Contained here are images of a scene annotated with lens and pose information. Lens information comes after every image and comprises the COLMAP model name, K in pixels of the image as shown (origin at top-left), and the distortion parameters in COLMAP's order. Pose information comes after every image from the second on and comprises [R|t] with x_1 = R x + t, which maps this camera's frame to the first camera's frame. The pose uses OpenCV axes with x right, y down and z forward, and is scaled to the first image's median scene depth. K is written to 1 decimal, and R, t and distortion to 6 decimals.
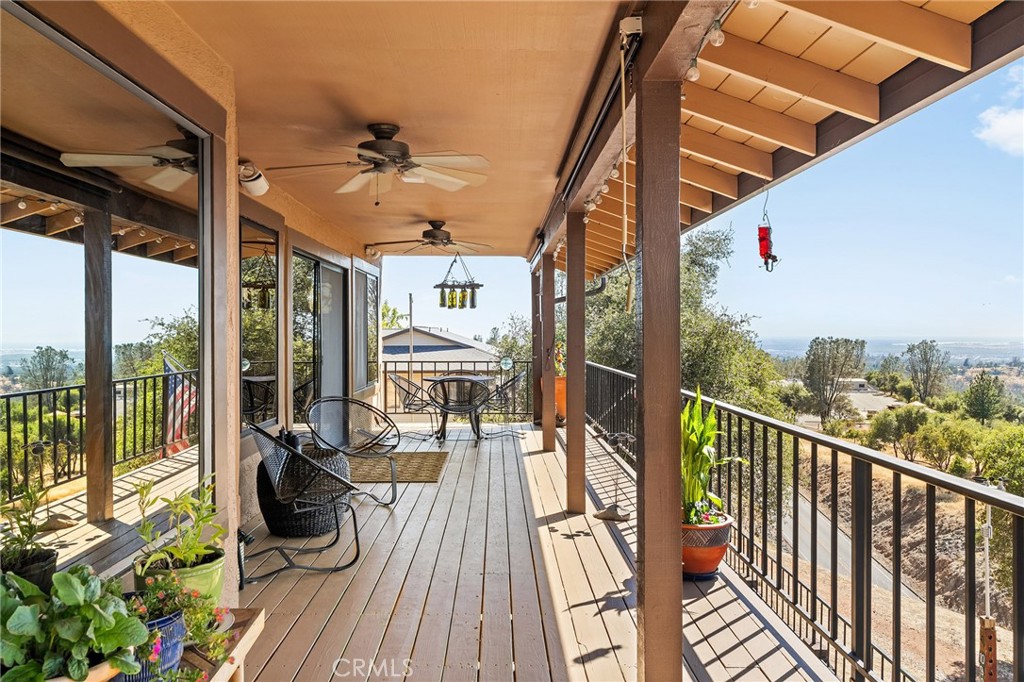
lens RADIAL K [[772.5, 0, 511.6], [0, 772.5, 326.8], [0, 0, 1]] dist [0.003857, -0.001353]
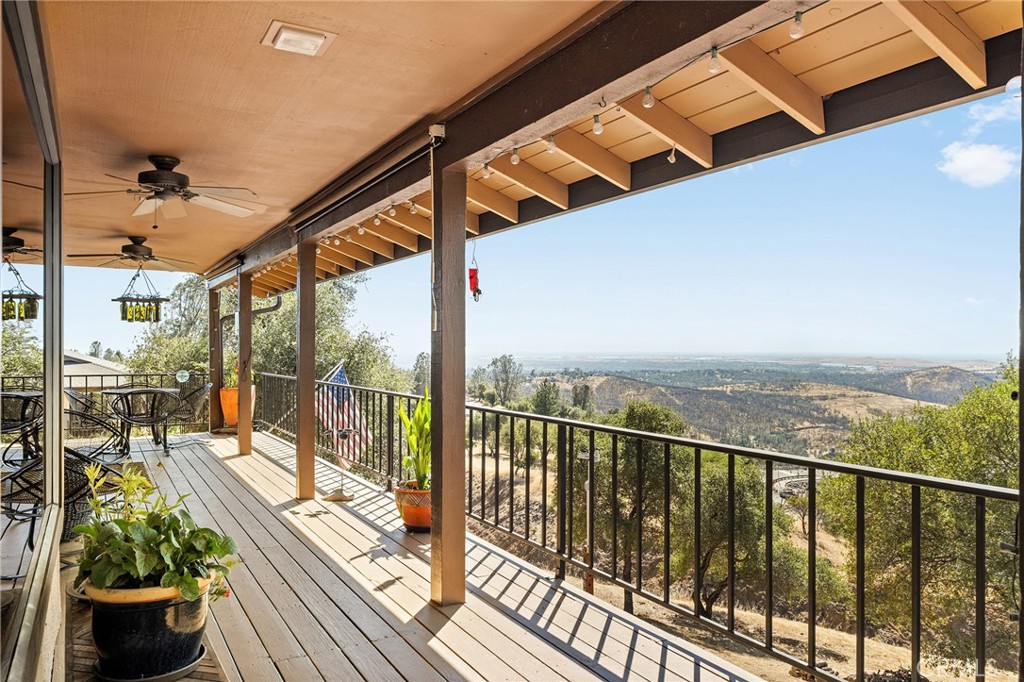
lens RADIAL K [[724.4, 0, 512.0], [0, 724.4, 341.0], [0, 0, 1]] dist [0.000721, -0.000276]
pose [[0.875042, 0.008405, 0.483973, -0.122393], [-0.007389, 0.999965, -0.004006, 0.001738], [-0.483990, -0.000070, 0.875074, -0.080547]]
